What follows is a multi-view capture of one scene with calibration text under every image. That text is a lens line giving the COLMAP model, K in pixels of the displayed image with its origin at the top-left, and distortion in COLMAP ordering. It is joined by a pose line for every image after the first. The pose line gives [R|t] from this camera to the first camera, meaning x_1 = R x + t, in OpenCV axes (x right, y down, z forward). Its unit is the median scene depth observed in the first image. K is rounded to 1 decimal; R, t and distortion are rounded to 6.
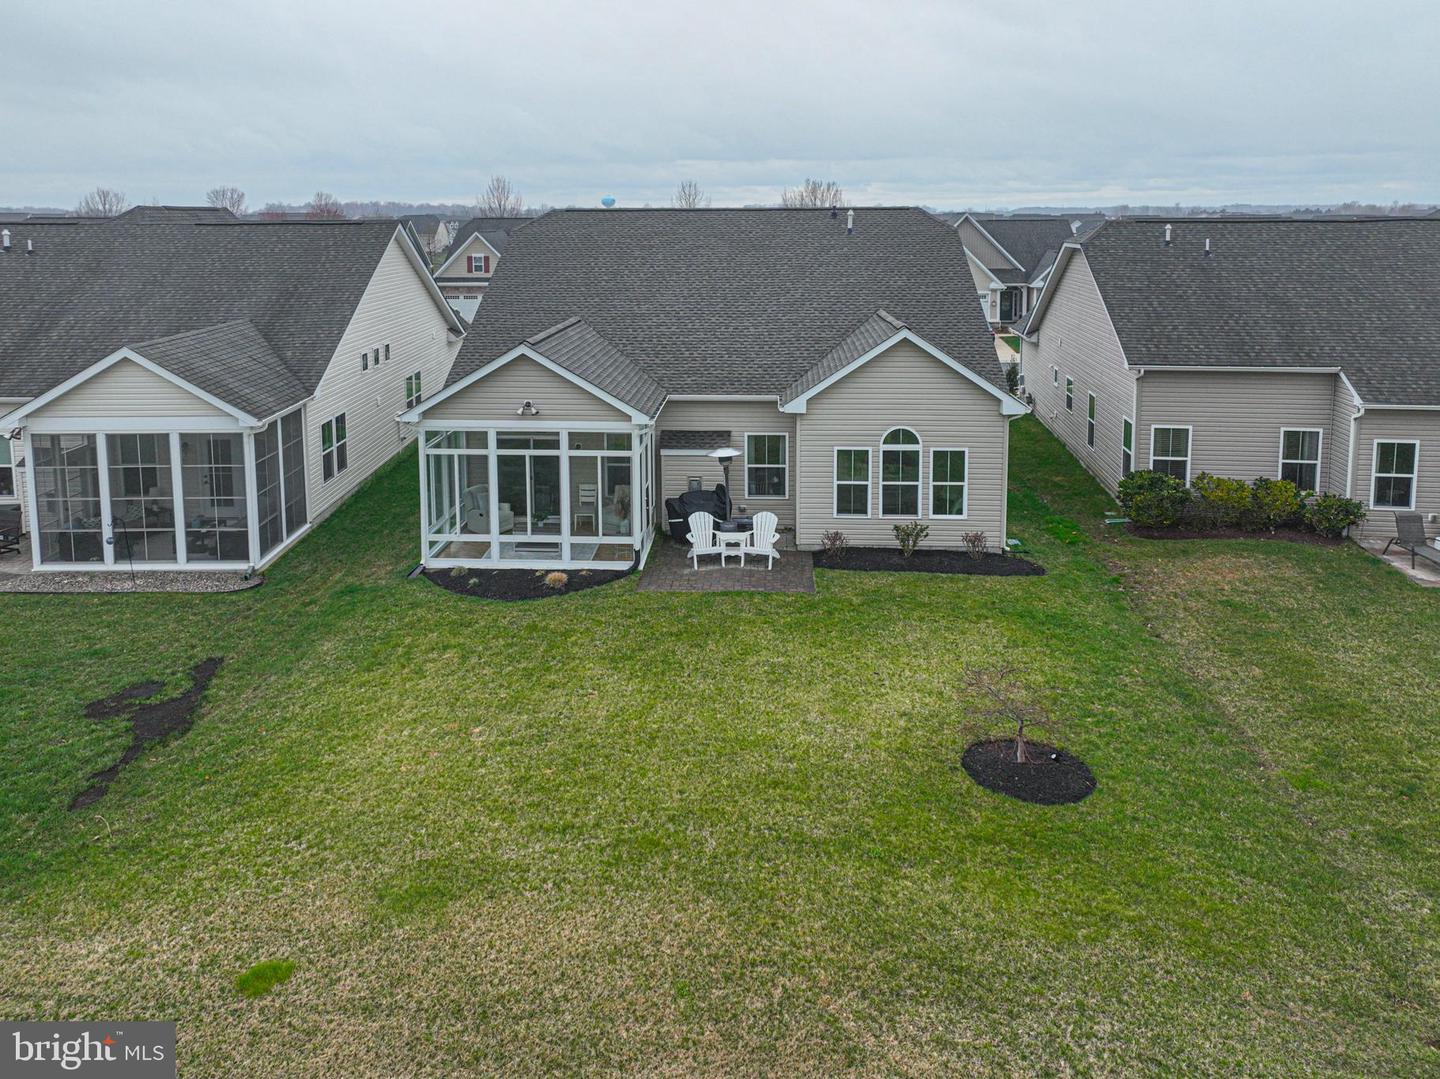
lens RADIAL K [[1004.8, 0, 721.0], [0, 1004.8, 540.4], [0, 0, 1]] dist [-0.005018, 0.012097]
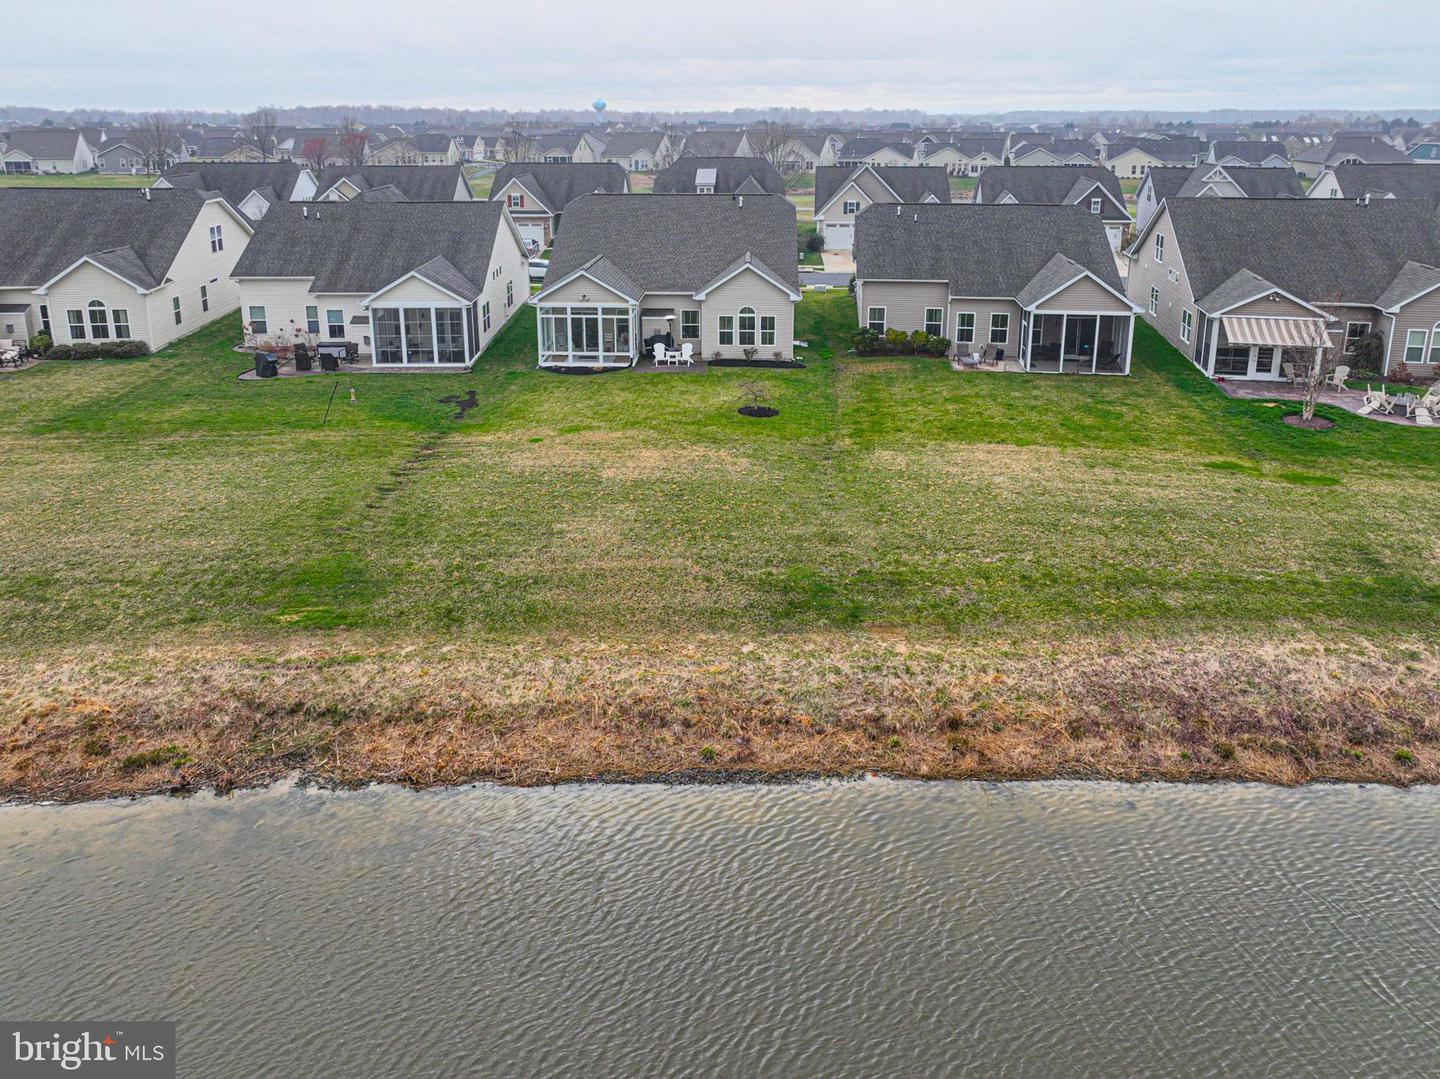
lens RADIAL K [[1004.8, 0, 752.2], [0, 1004.8, 497.6], [0, 0, 1]] dist [-0.005018, 0.012097]
pose [[0.999381, -0.005669, 0.034732, 0.110160], [0.003925, 0.998738, 0.050064, 0.209727], [-0.034972, -0.049896, 0.998142, -1.314743]]
